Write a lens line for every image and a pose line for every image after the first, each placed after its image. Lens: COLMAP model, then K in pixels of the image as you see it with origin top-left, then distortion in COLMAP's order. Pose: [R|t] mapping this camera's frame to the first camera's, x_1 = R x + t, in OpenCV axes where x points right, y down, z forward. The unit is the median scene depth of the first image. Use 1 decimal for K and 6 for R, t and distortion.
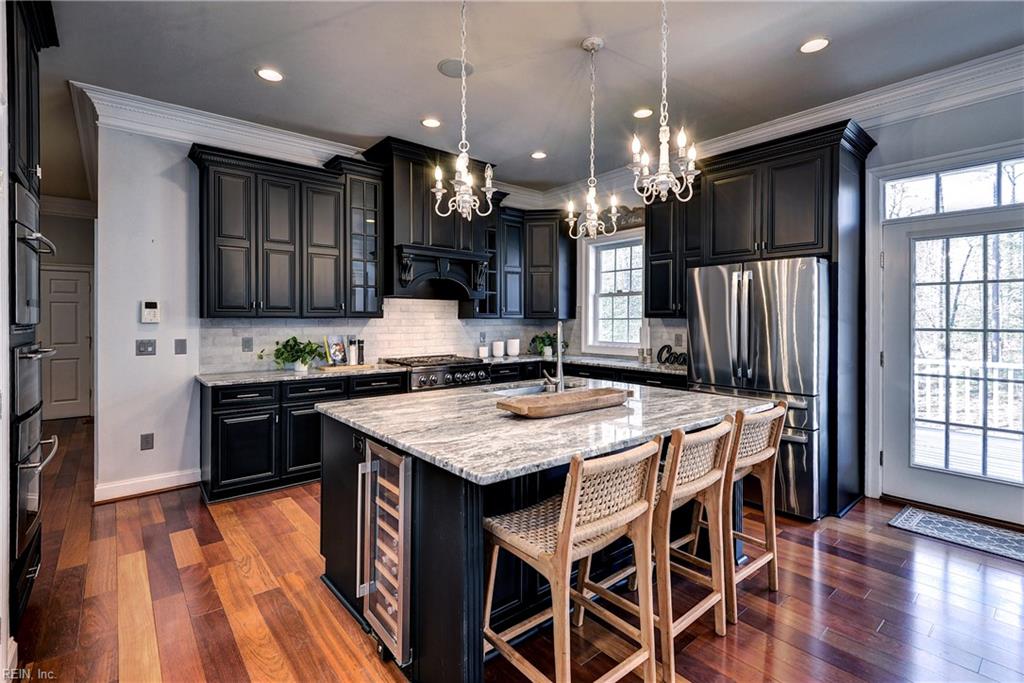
lens RADIAL K [[479.7, 0, 520.4], [0, 479.7, 329.5], [0, 0, 1]] dist [-0.000620, -0.001470]
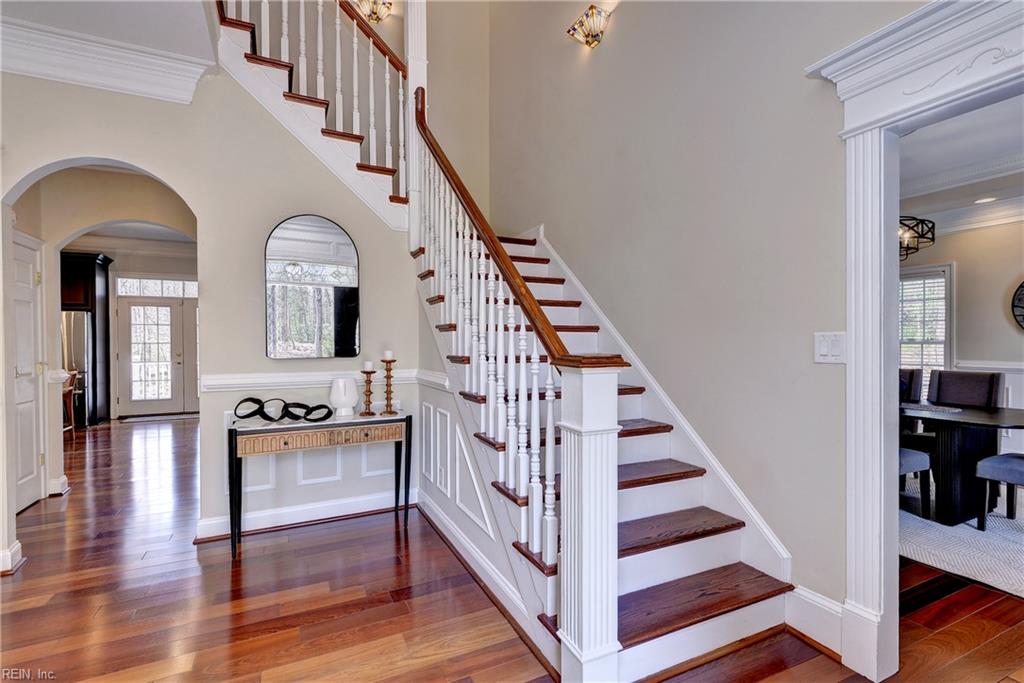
lens RADIAL K [[479.7, 0, 512.3], [0, 479.7, 343.5], [0, 0, 1]] dist [-0.000620, -0.001470]
pose [[0.247822, -0.002812, 0.968802, -0.886922], [0.015602, 0.999878, -0.001089, 0.029227], [-0.968680, 0.015386, 0.247835, -1.243688]]
